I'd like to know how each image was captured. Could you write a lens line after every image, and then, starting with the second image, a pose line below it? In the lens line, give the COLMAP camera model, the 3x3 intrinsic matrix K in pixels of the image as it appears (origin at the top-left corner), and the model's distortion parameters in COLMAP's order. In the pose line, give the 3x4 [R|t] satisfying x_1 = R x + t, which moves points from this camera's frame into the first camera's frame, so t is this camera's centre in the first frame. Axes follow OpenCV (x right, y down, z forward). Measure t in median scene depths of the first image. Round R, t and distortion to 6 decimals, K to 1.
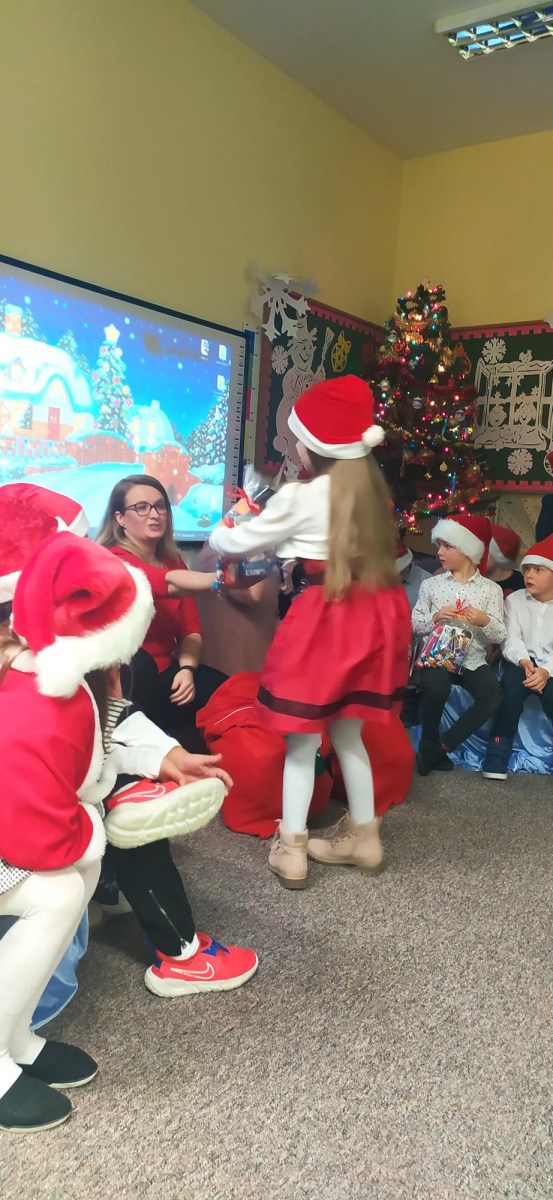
lens RADIAL K [[877.8, 0, 276.5], [0, 877.8, 600.0], [0, 0, 1]] dist [0.040149, 0.000442]
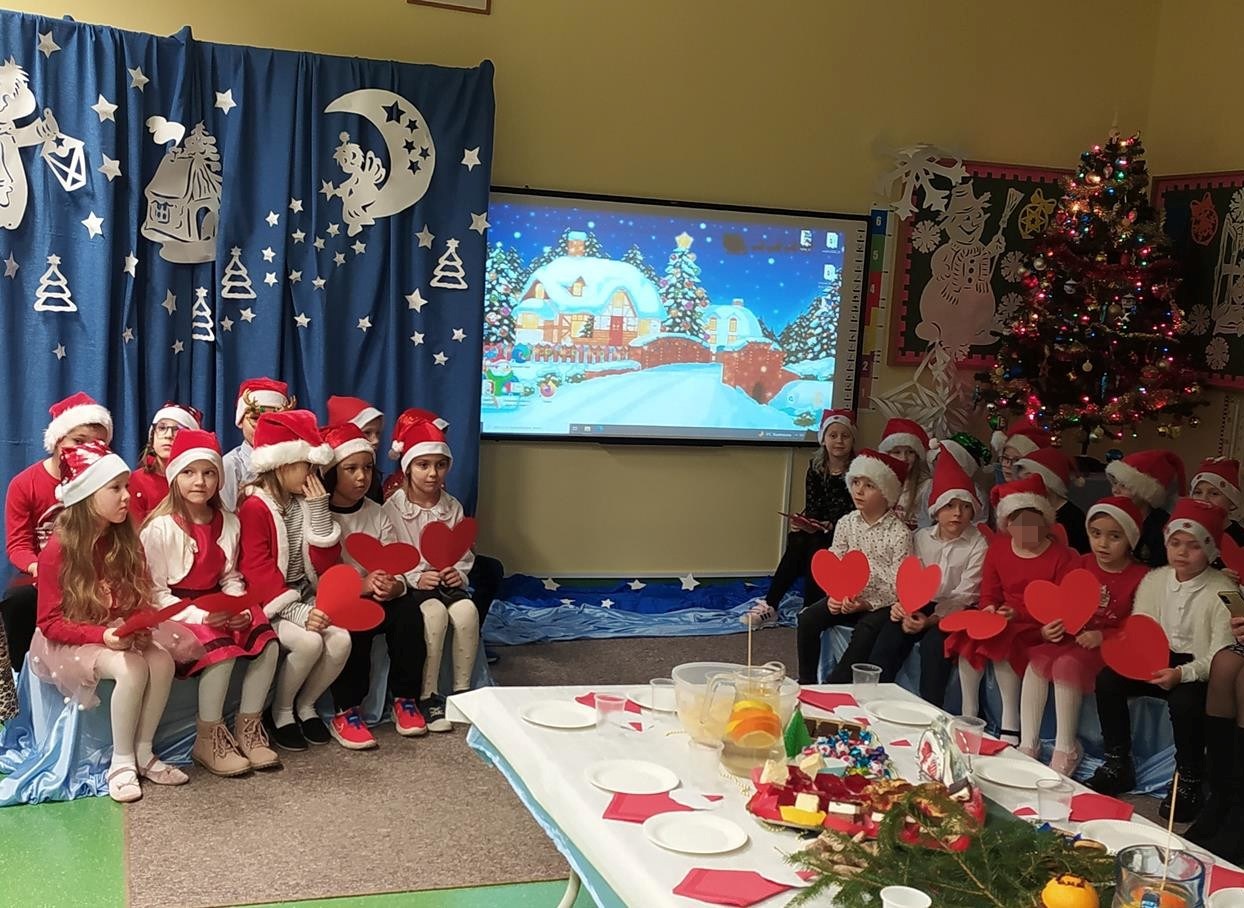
lens RADIAL K [[1461.2, 0, 622.0], [0, 1461.2, 454.0], [0, 0, 1]] dist [0.020877, 0.050422]
pose [[0.827681, 0.059360, -0.558051, 0.623043], [-0.068818, 0.997621, 0.004048, -0.046258], [0.556963, 0.035053, 0.829797, -0.392740]]
